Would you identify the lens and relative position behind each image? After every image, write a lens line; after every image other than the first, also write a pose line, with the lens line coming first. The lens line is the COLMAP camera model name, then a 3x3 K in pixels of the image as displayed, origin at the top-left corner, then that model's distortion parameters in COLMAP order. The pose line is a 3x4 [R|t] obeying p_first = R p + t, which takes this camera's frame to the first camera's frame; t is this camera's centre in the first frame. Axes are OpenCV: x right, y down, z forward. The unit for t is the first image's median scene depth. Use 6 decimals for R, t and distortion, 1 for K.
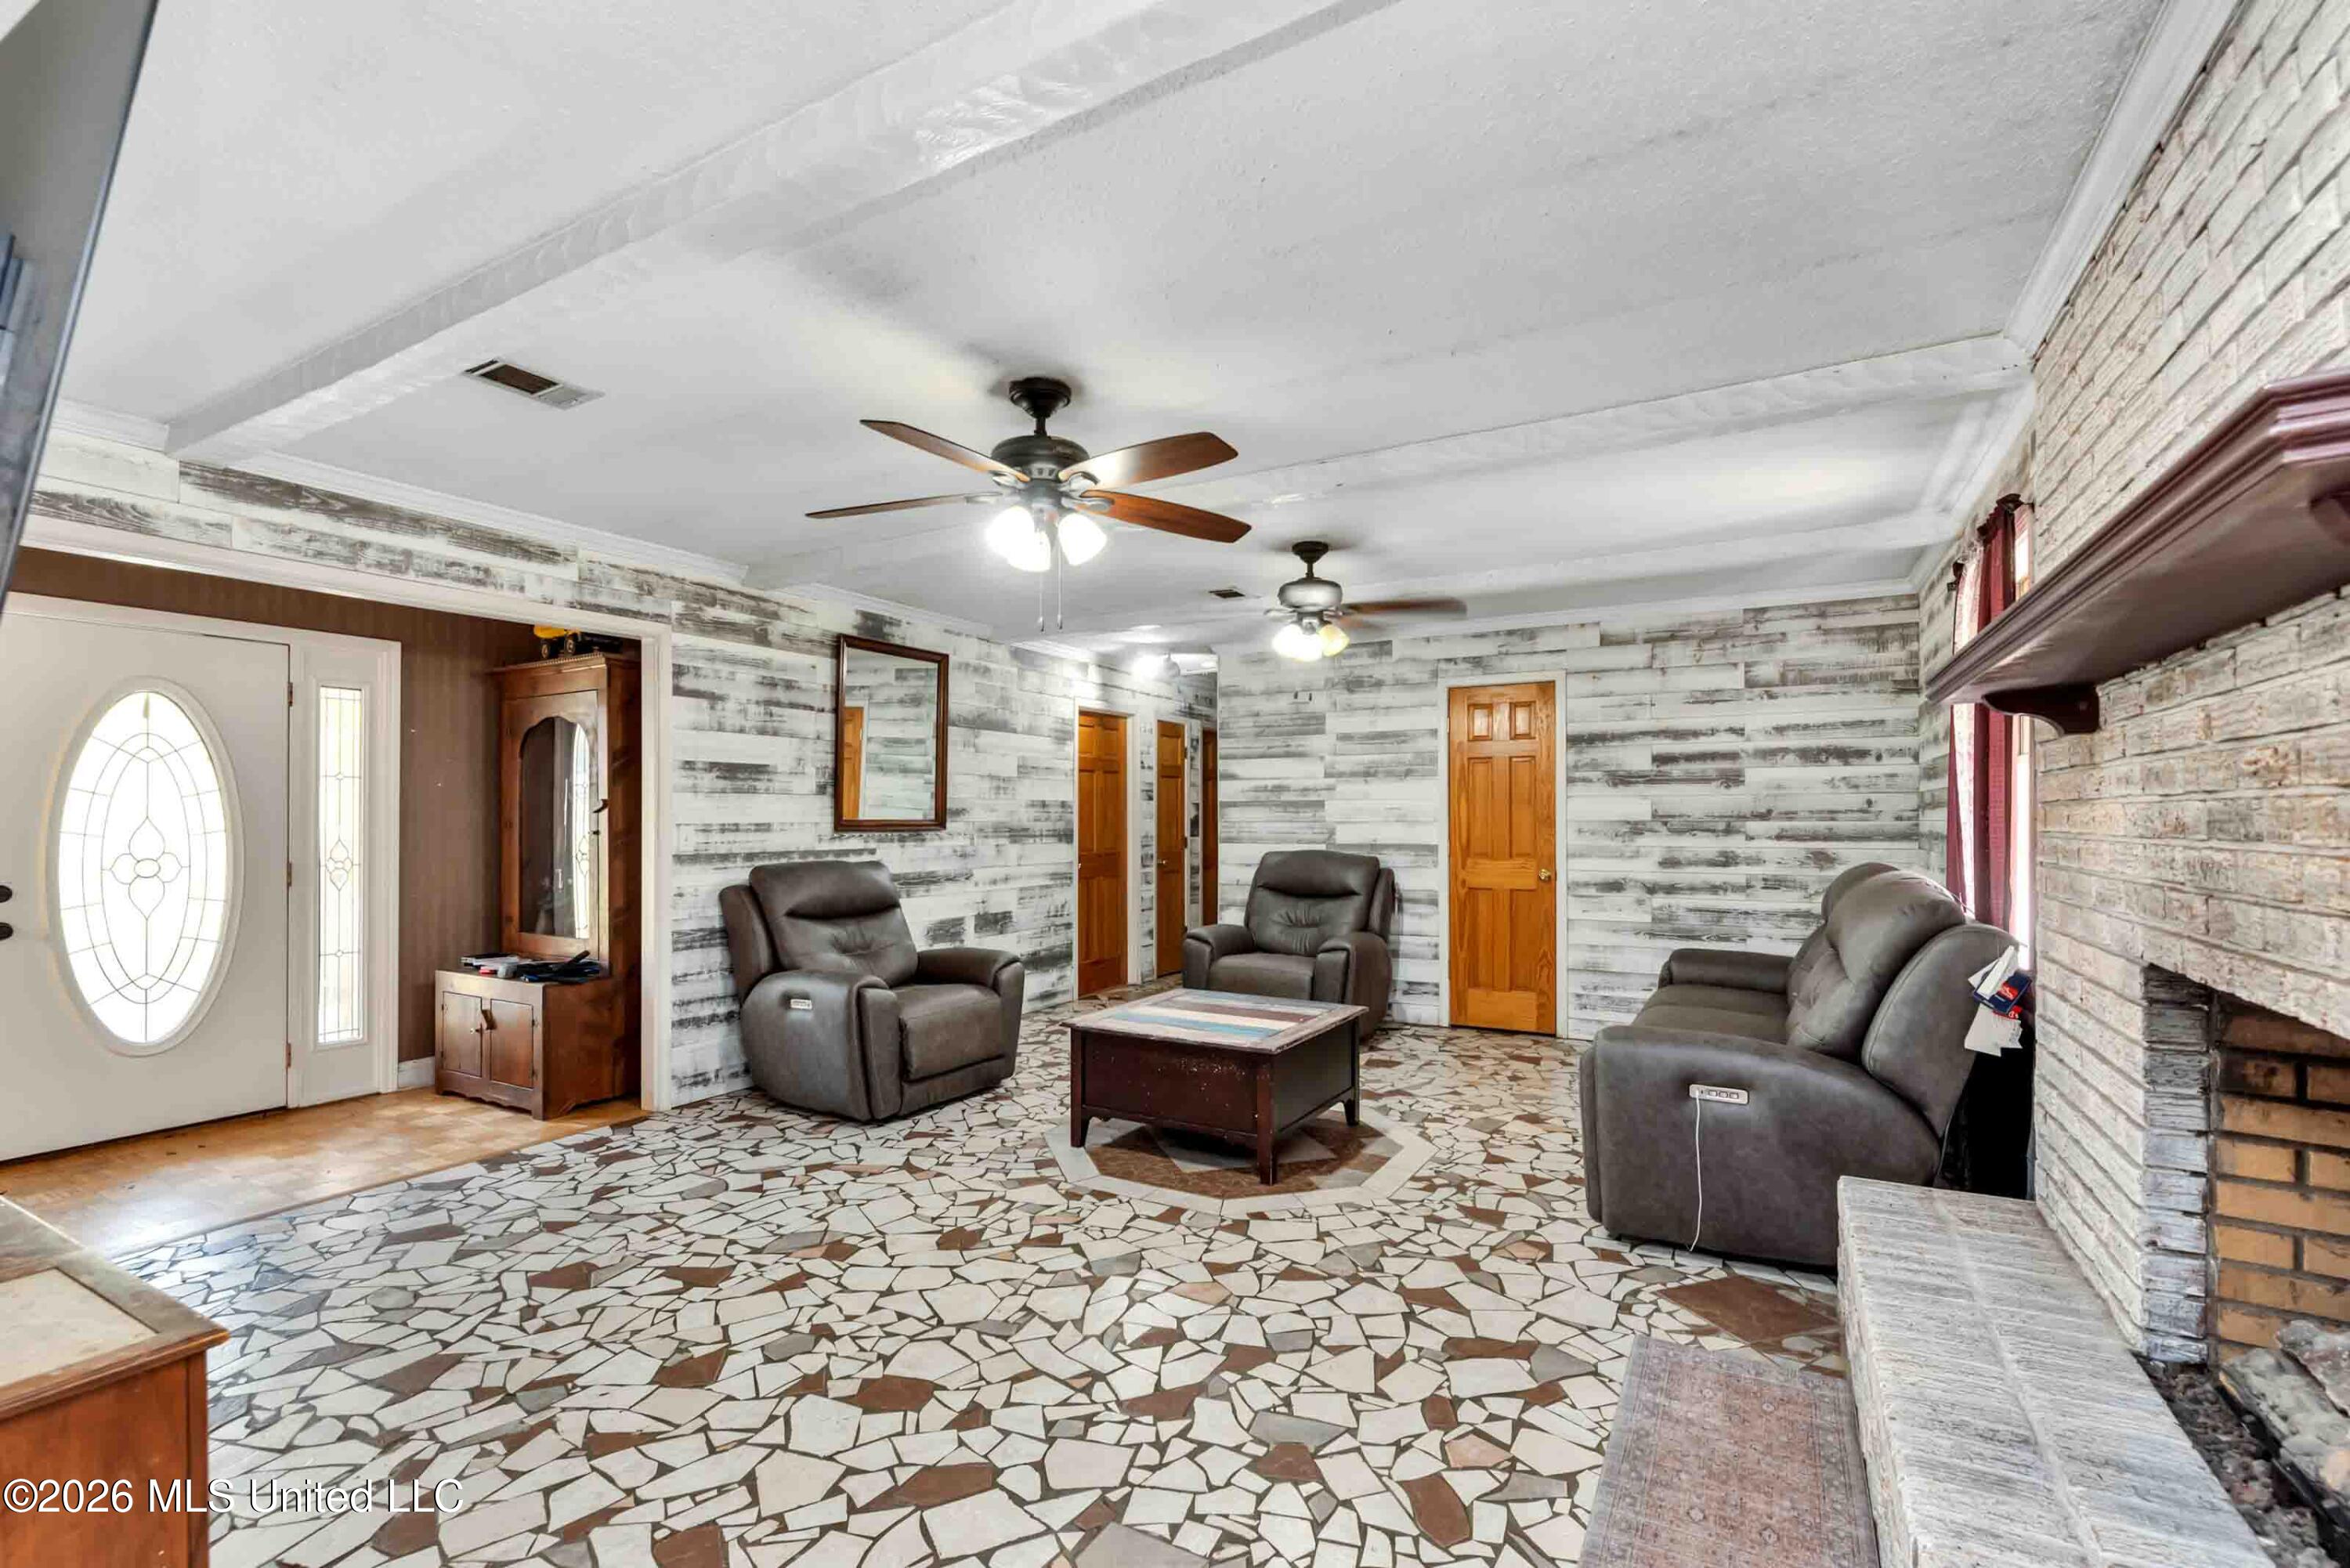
lens RADIAL K [[1037.1, 0, 1177.9], [0, 1037.1, 806.7], [0, 0, 1]] dist [0.000751, -0.000028]
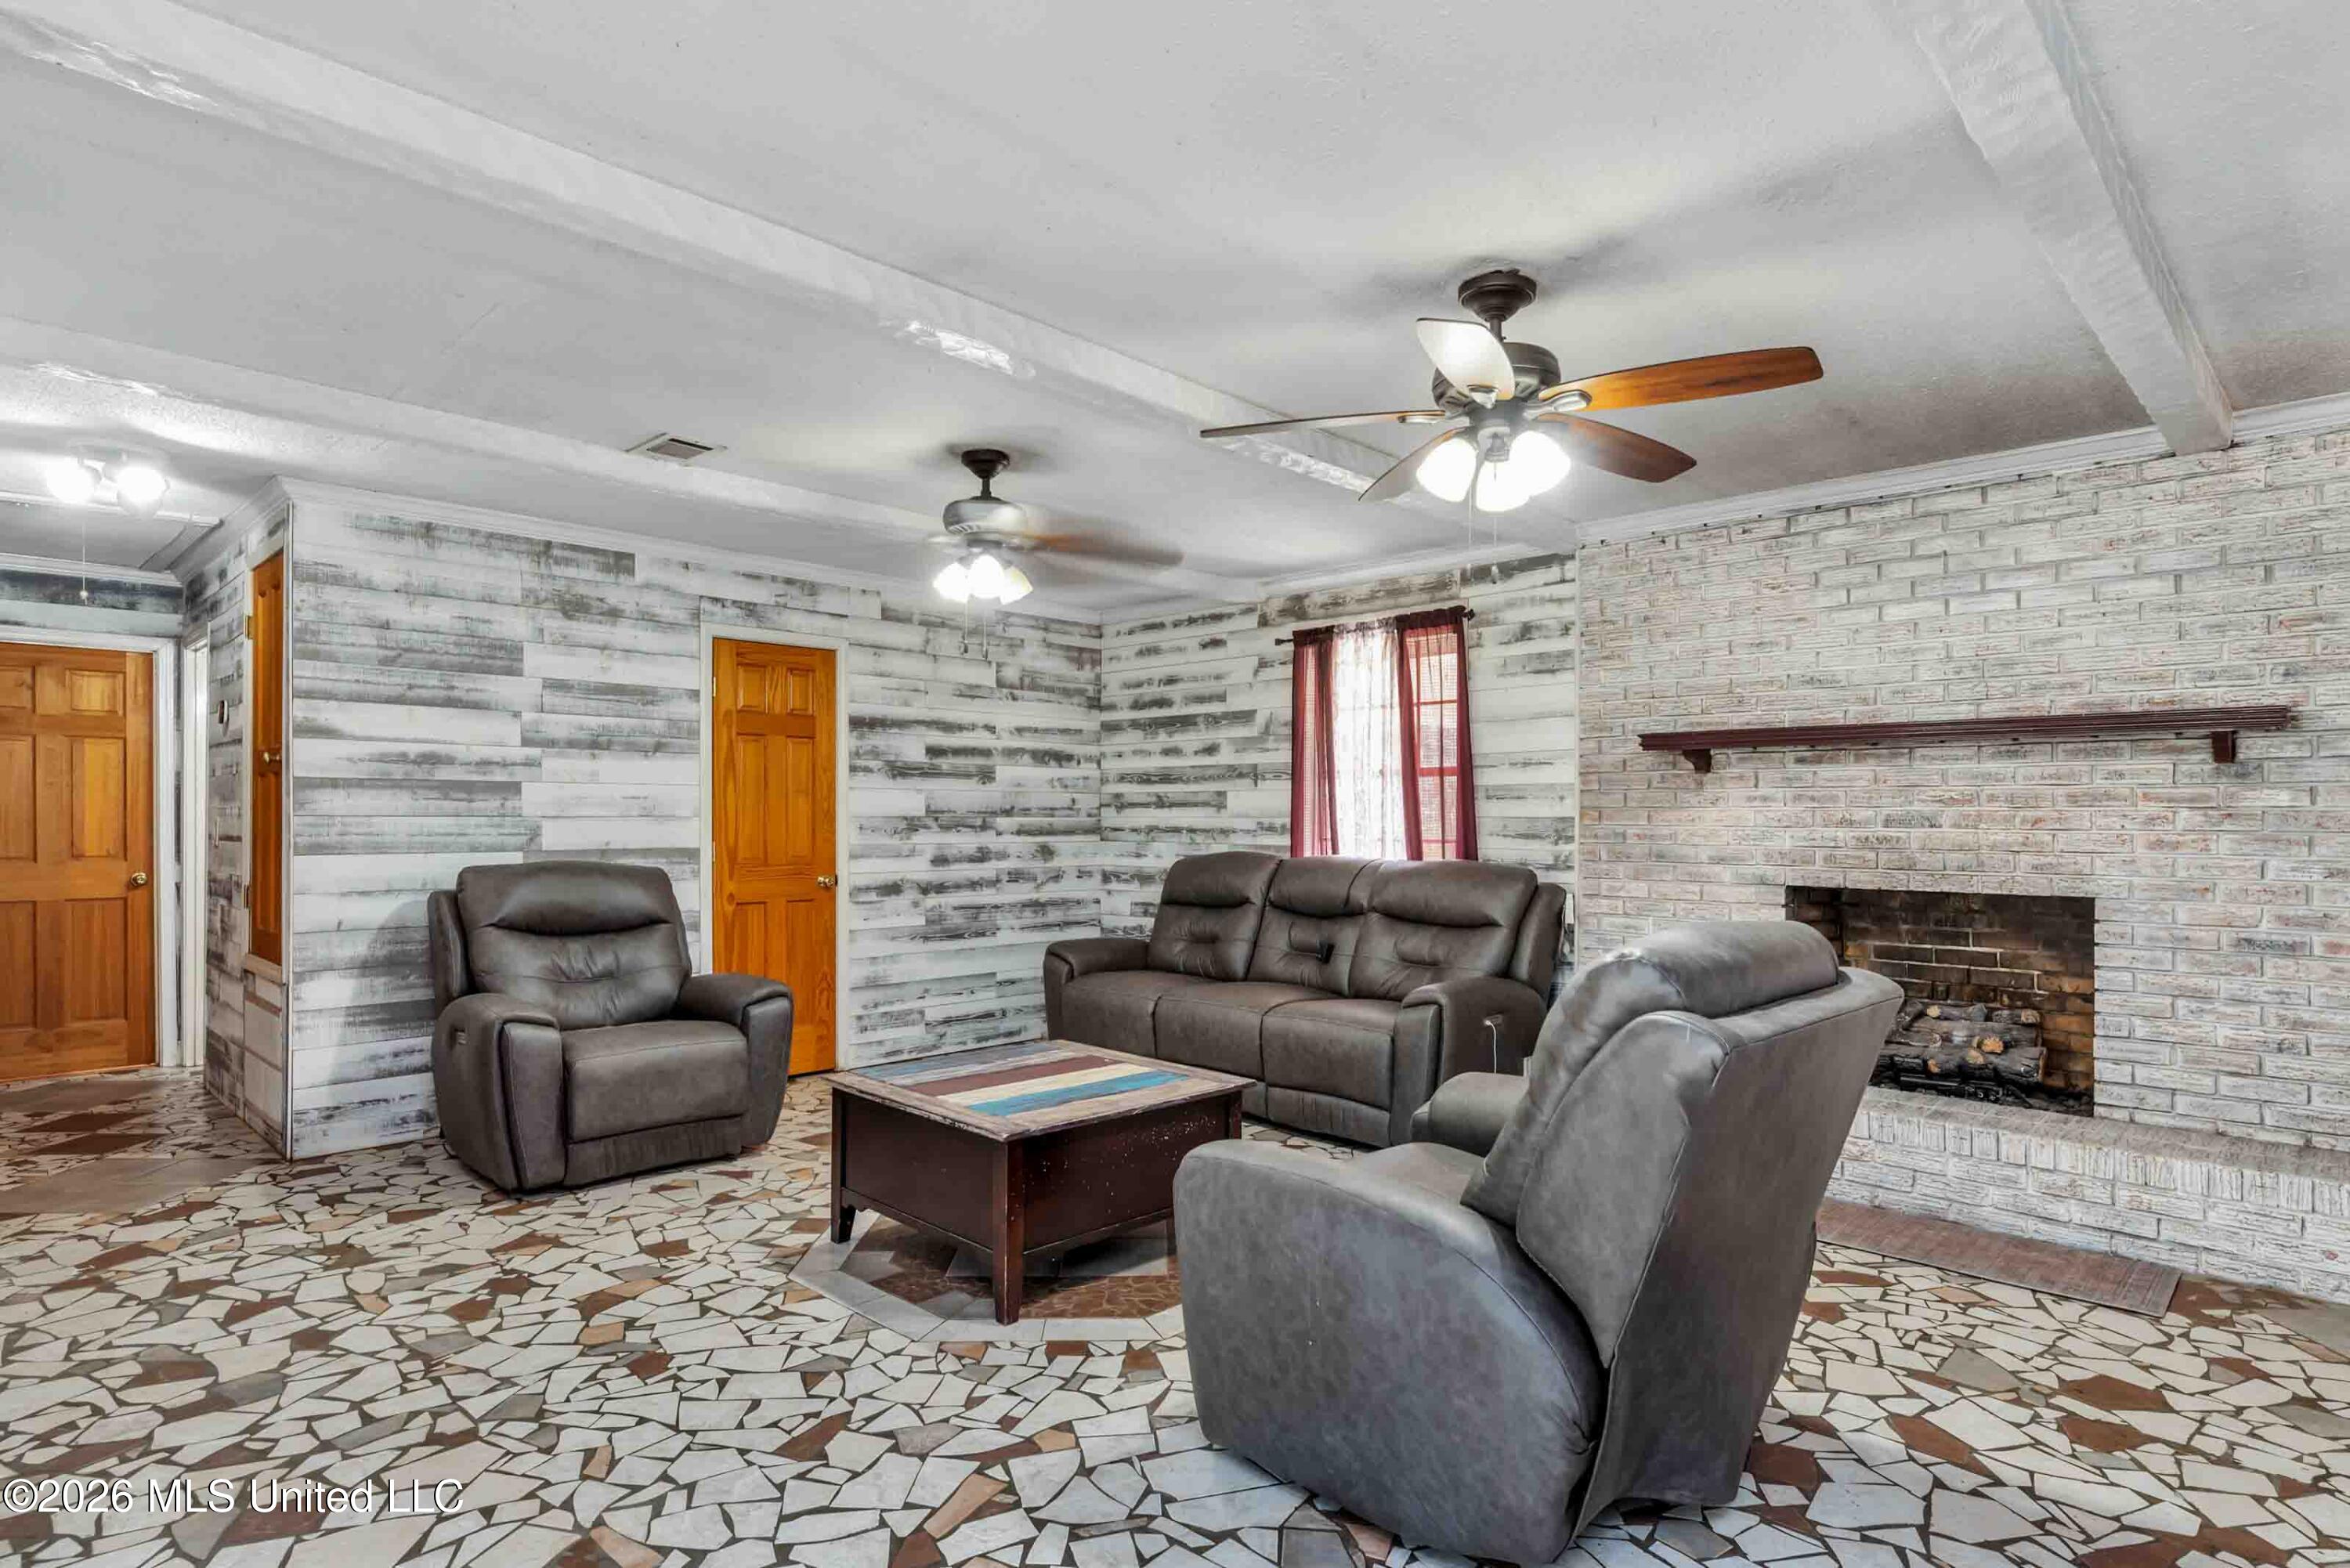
lens RADIAL K [[1232.3, 0, 1200.7], [0, 1232.3, 805.4], [0, 0, 1]] dist [-0.000131, -0.000484]
pose [[0.244791, 0.012072, 0.969501, -0.578682], [-0.016192, 0.999834, -0.008361, 0.009247], [-0.969441, -0.013651, 0.244946, 0.502692]]
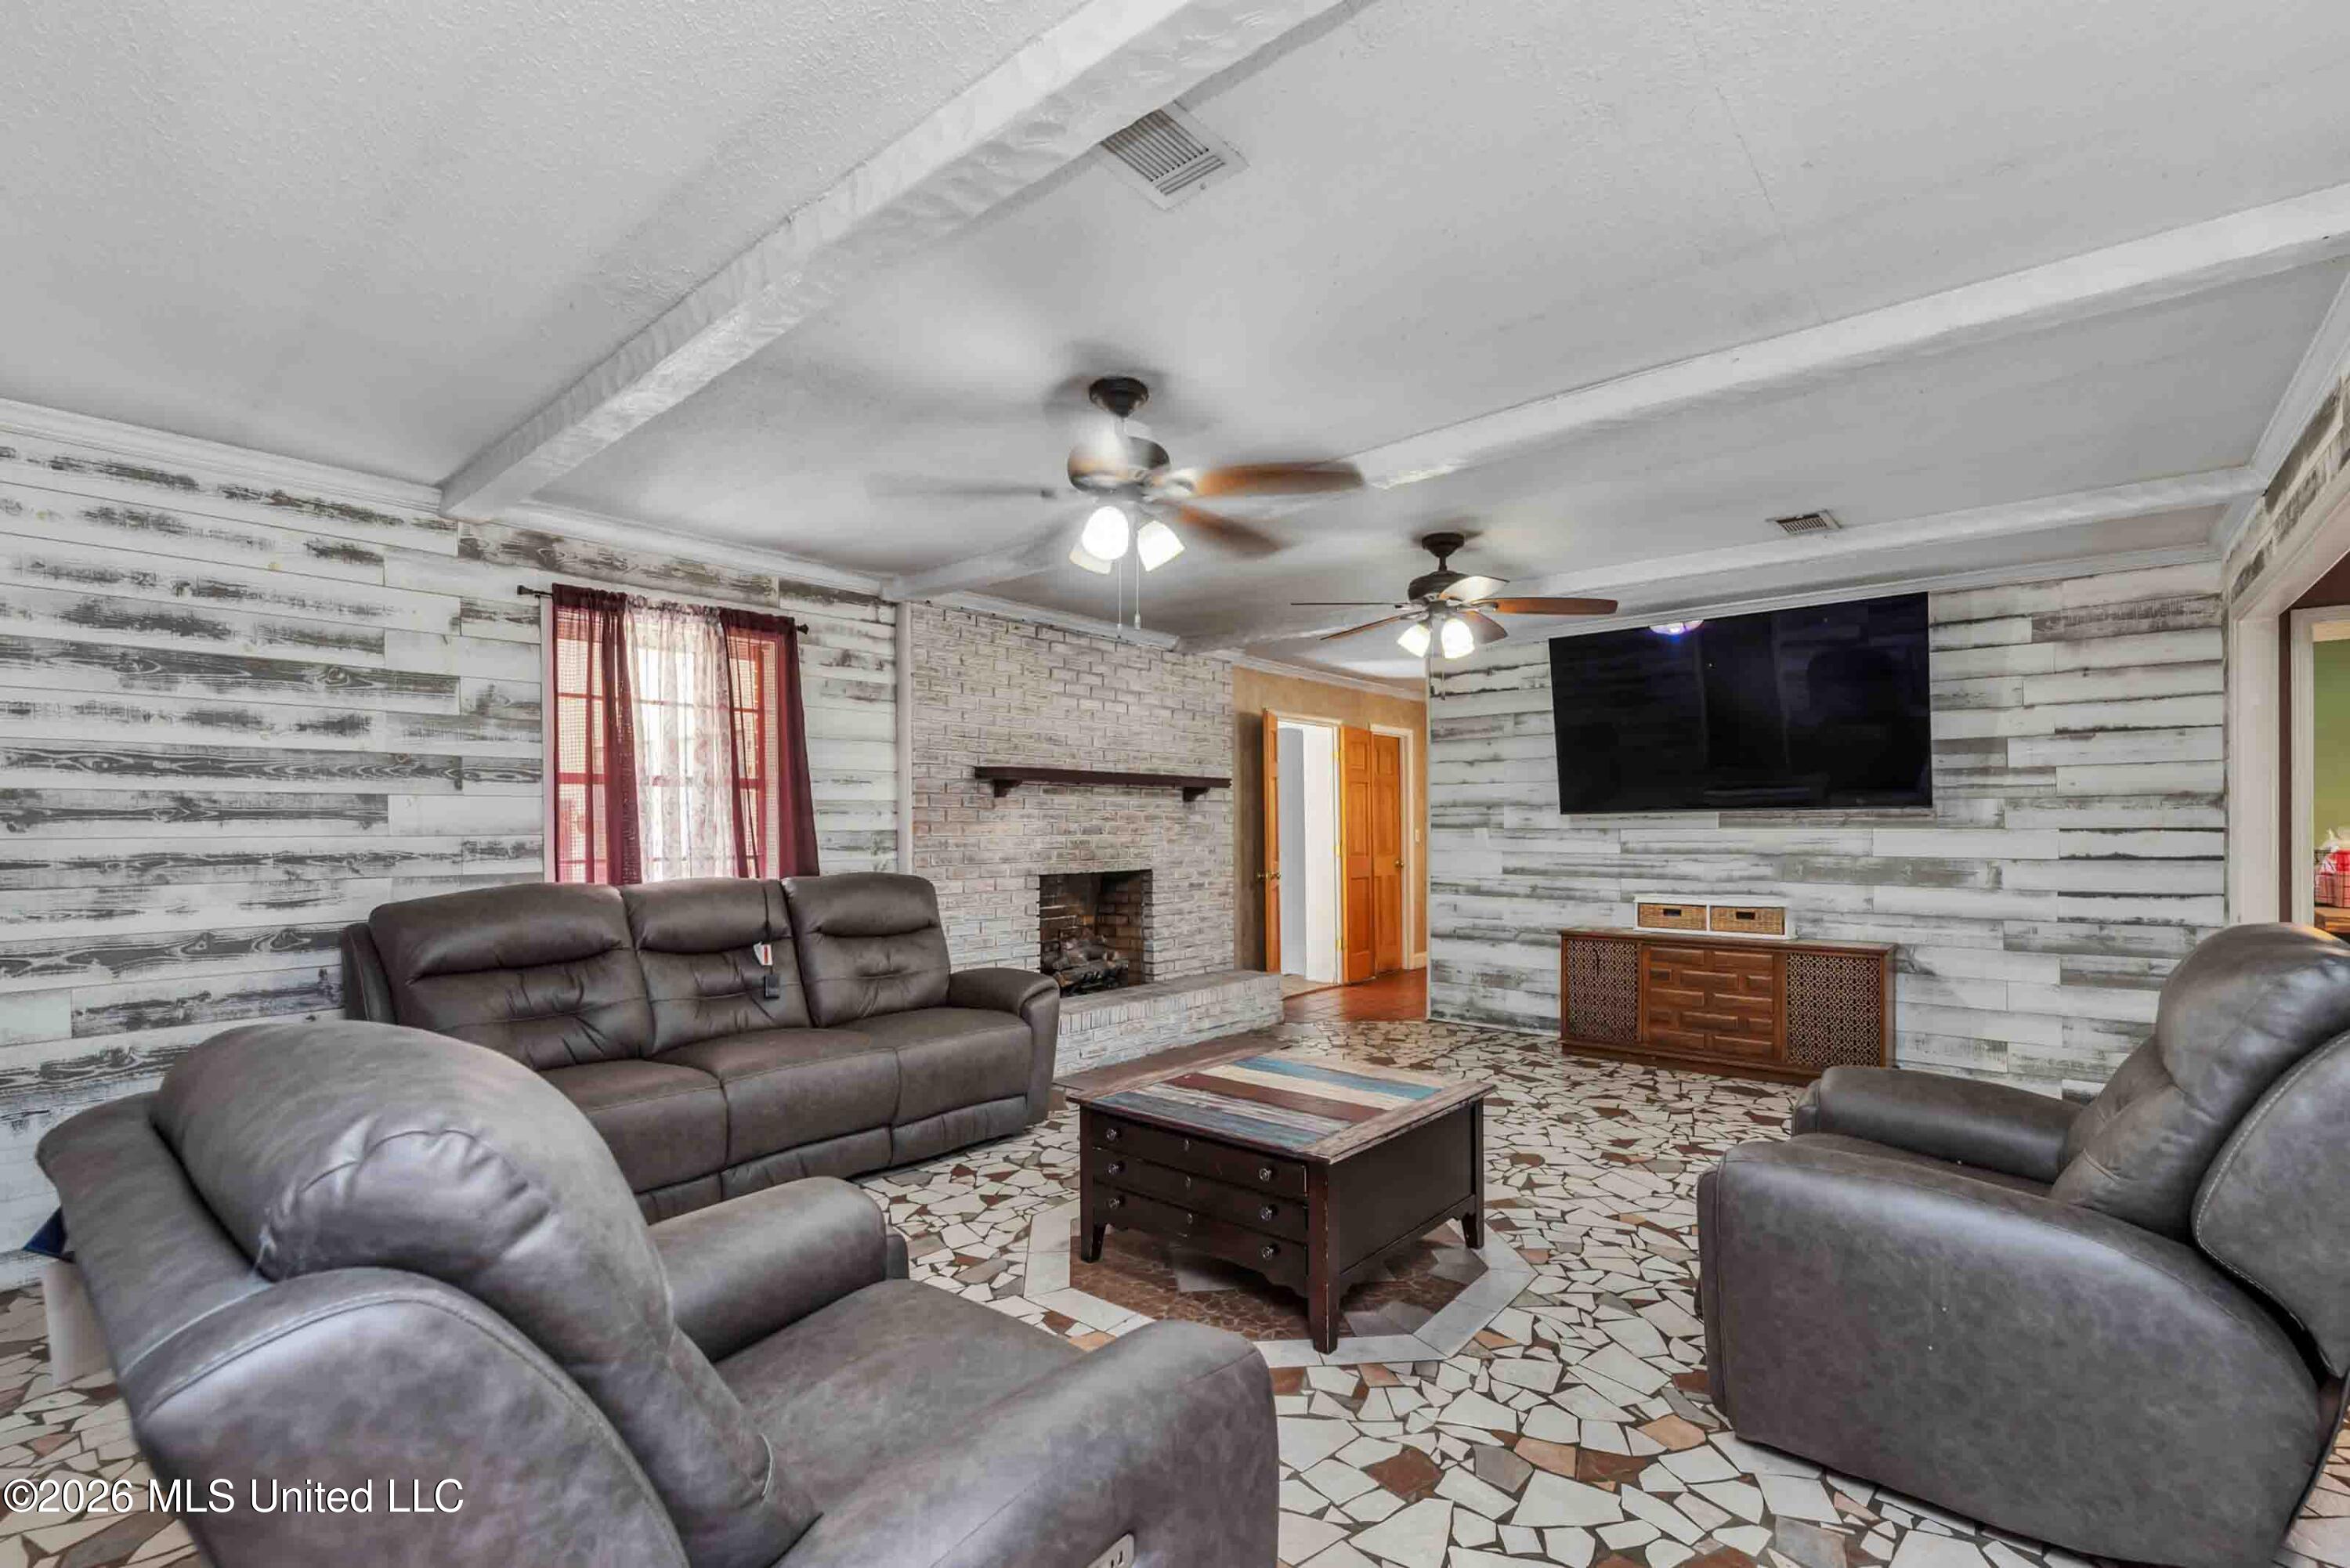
lens RADIAL K [[1037.1, 0, 1171.0], [0, 1037.1, 815.1], [0, 0, 1]] dist [0.000751, -0.000028]
pose [[-0.981382, 0.009951, 0.191810, -0.018129], [0.005380, 0.999689, -0.024335, 0.015848], [-0.191993, -0.022850, -0.981130, 1.297410]]
